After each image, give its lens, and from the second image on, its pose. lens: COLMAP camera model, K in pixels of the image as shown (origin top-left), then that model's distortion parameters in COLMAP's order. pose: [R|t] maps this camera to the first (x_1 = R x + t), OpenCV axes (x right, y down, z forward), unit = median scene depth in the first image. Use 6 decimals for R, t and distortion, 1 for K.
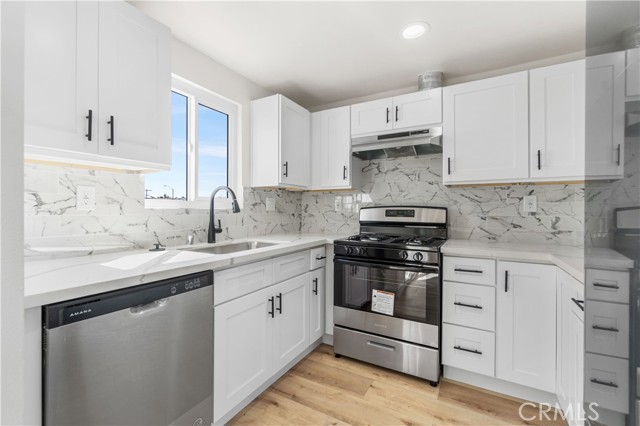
lens RADIAL K [[280.5, 0, 317.7], [0, 280.5, 210.3], [0, 0, 1]] dist [-0.010888, -0.000417]
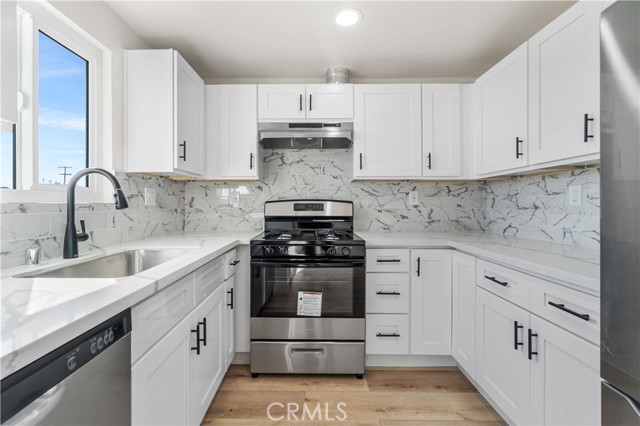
lens RADIAL K [[280.5, 0, 309.3], [0, 280.5, 205.2], [0, 0, 1]] dist [-0.010888, -0.000417]
pose [[0.871125, -0.006700, 0.491016, -0.199804], [0.004762, 0.999975, 0.005198, -0.001328], [-0.491038, -0.002190, 0.871135, 0.180572]]
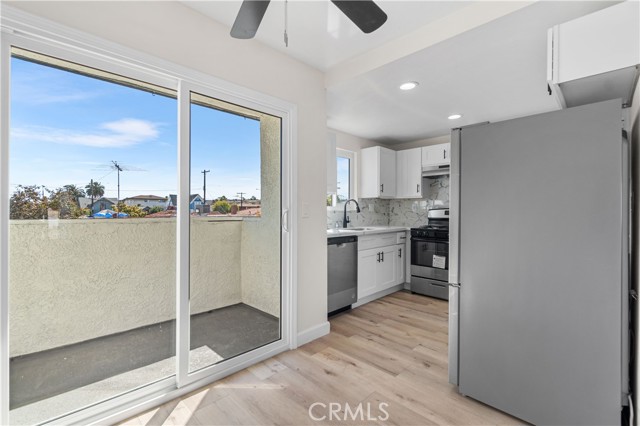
lens RADIAL K [[280.5, 0, 314.3], [0, 280.5, 211.1], [0, 0, 1]] dist [-0.010888, -0.000417]
pose [[0.959282, -0.002014, -0.282442, -0.026827], [0.001994, 0.999998, -0.000357, -0.000422], [0.282442, -0.000221, 0.959284, -0.868023]]
